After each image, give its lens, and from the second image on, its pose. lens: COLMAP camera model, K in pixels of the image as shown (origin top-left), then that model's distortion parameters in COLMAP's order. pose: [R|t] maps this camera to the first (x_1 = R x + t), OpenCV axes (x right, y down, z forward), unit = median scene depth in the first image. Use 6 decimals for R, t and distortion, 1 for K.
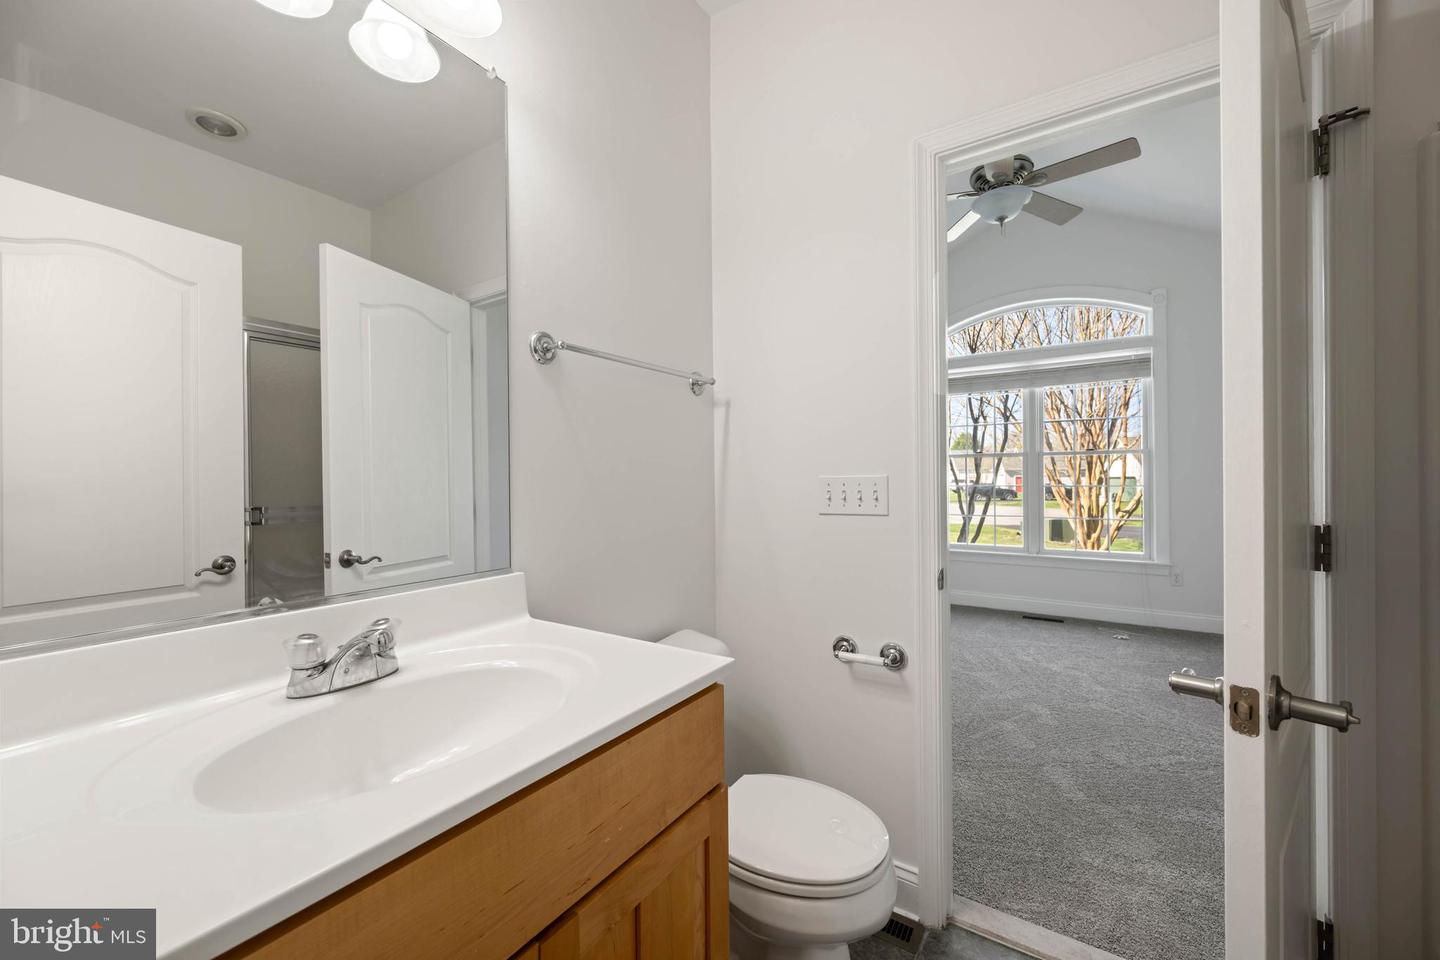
lens RADIAL K [[569.8, 0, 722.1], [0, 569.8, 479.7], [0, 0, 1]] dist [0.001592, 0.000922]
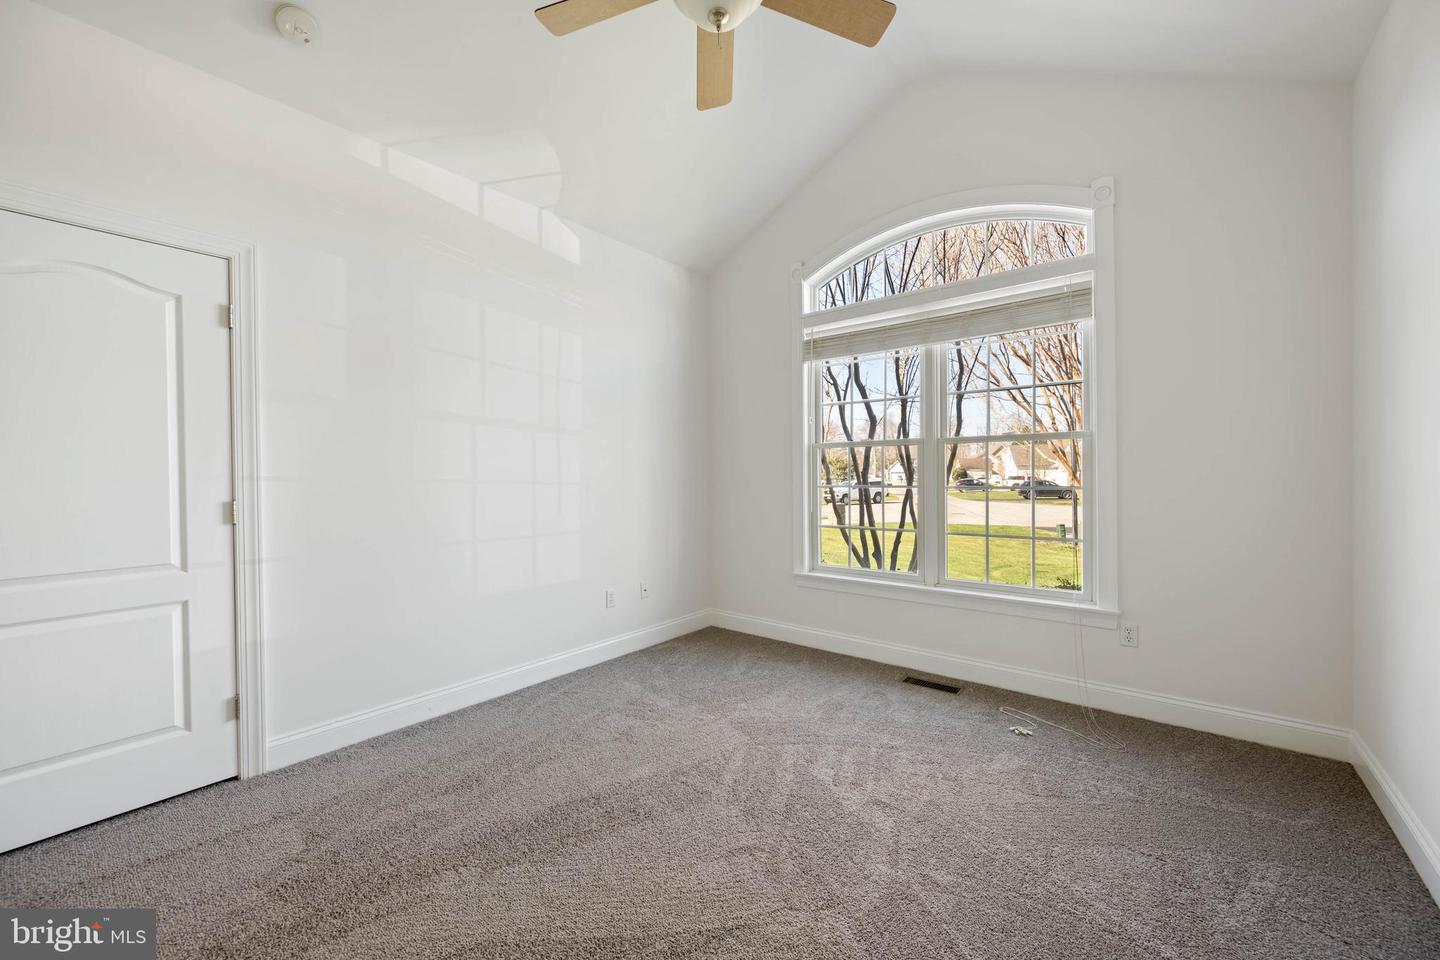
lens RADIAL K [[569.8, 0, 717.0], [0, 569.8, 479.0], [0, 0, 1]] dist [0.001592, 0.000922]
pose [[0.994619, -0.000563, -0.103594, 0.398356], [0.001063, 0.999988, 0.004768, -0.002915], [0.103591, -0.004853, 0.994608, 0.318030]]
